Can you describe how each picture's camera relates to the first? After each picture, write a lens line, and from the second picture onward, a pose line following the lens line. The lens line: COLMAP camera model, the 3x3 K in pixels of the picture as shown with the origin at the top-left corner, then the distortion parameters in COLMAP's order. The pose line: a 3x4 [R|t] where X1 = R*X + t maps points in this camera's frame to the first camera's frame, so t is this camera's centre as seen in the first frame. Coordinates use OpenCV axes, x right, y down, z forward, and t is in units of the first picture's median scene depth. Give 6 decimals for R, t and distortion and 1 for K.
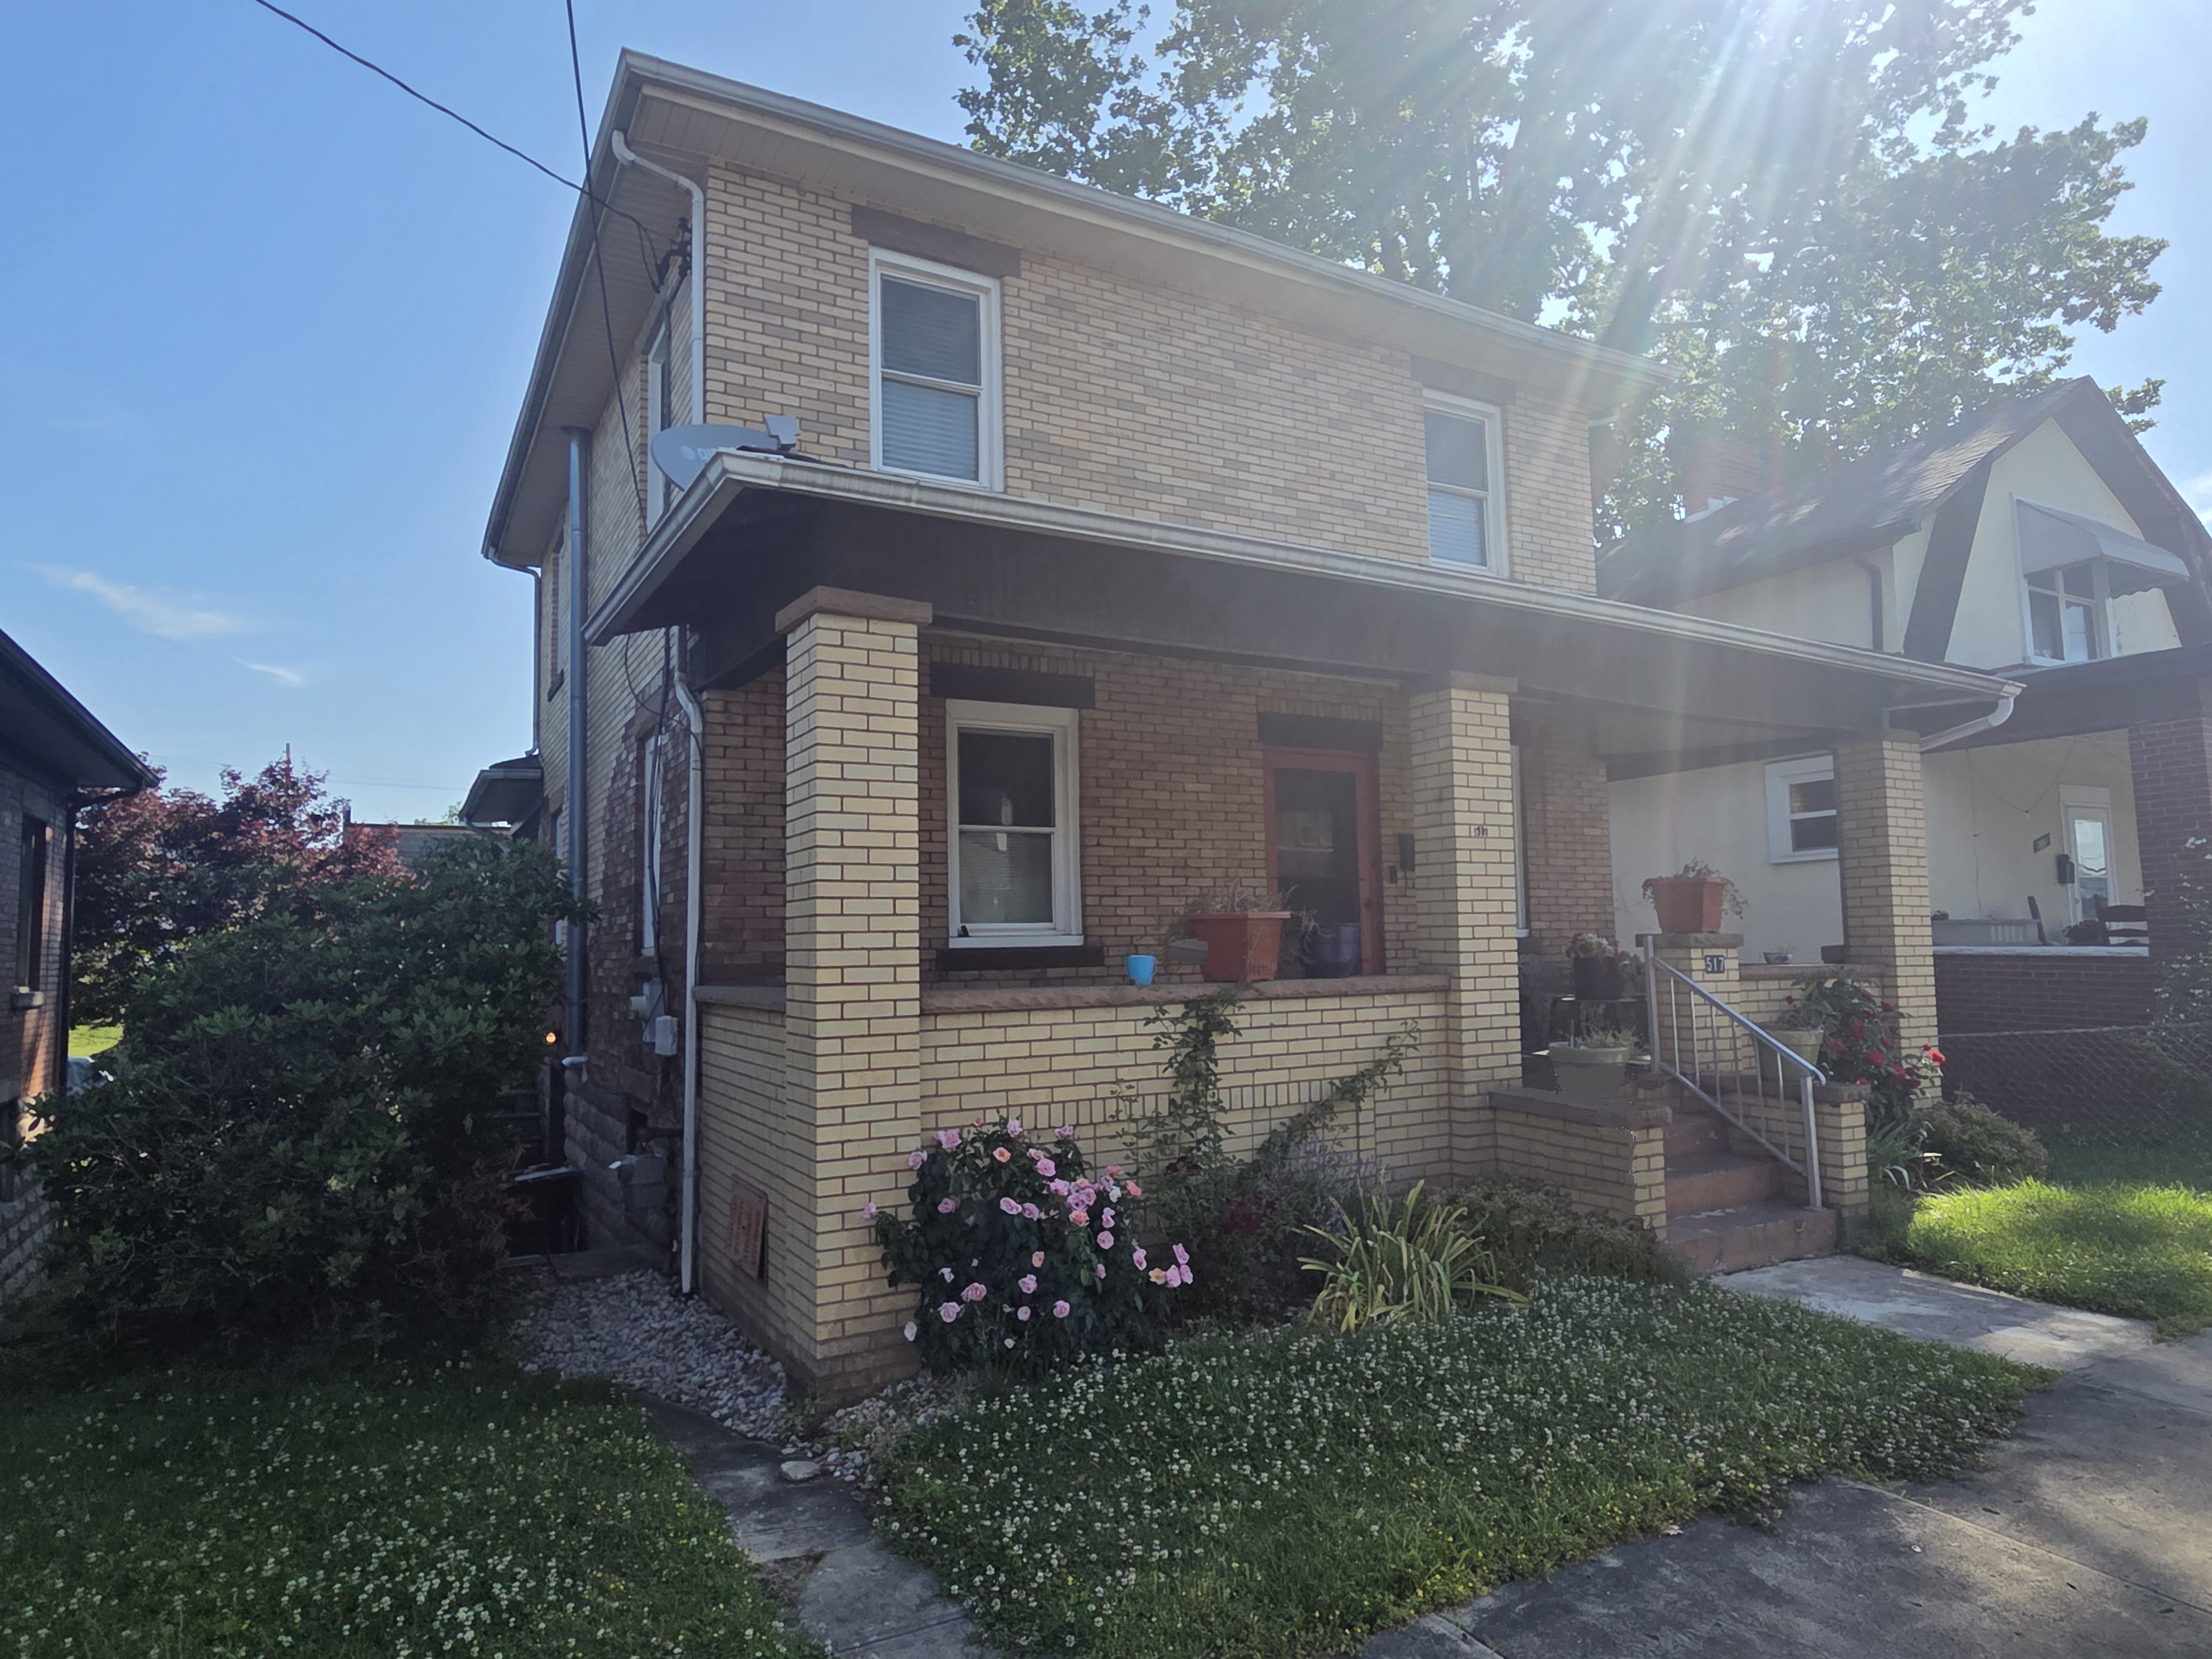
lens RADIAL K [[1333.6, 0, 1104.4], [0, 1333.6, 820.5], [0, 0, 1]] dist [0.000140, -0.000521]
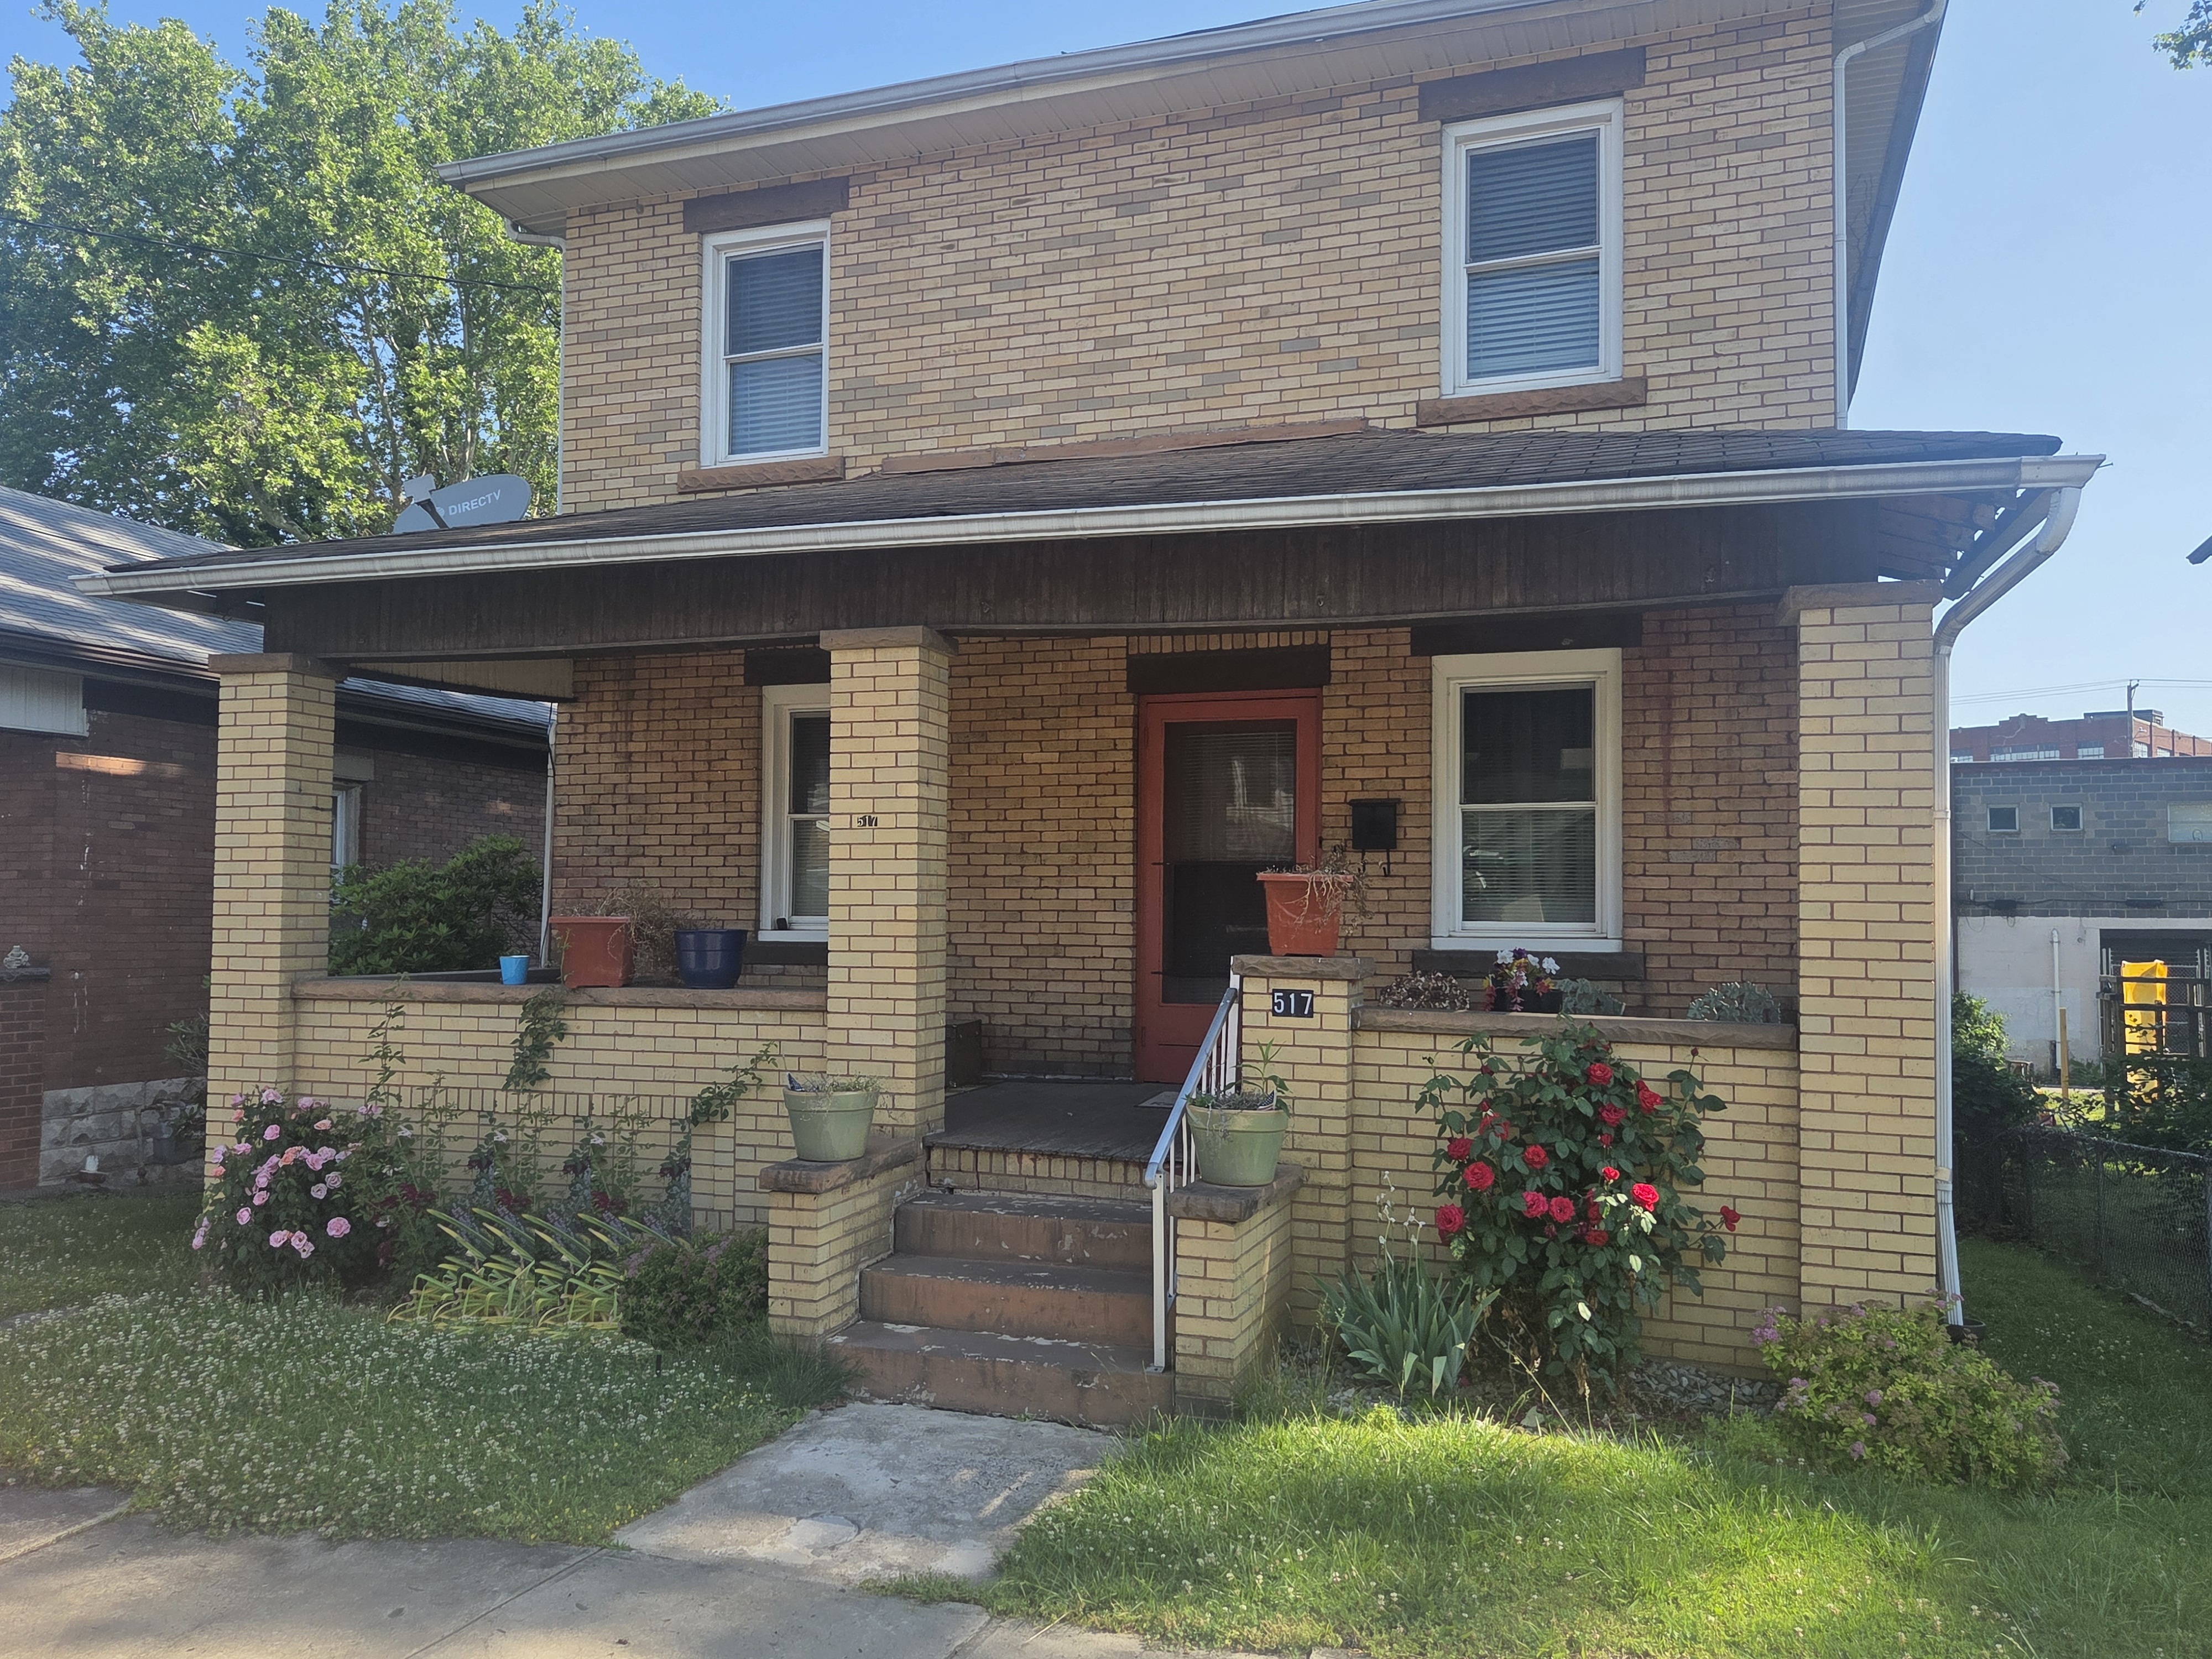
lens RADIAL K [[1757.7, 0, 1106.4], [0, 1757.7, 837.3], [0, 0, 1]] dist [0.040337, -0.015280]
pose [[0.642249, -0.012070, -0.766401, 1.122041], [0.052211, 0.998243, 0.028032, -0.004364], [0.764716, -0.058018, 0.641750, 0.389820]]
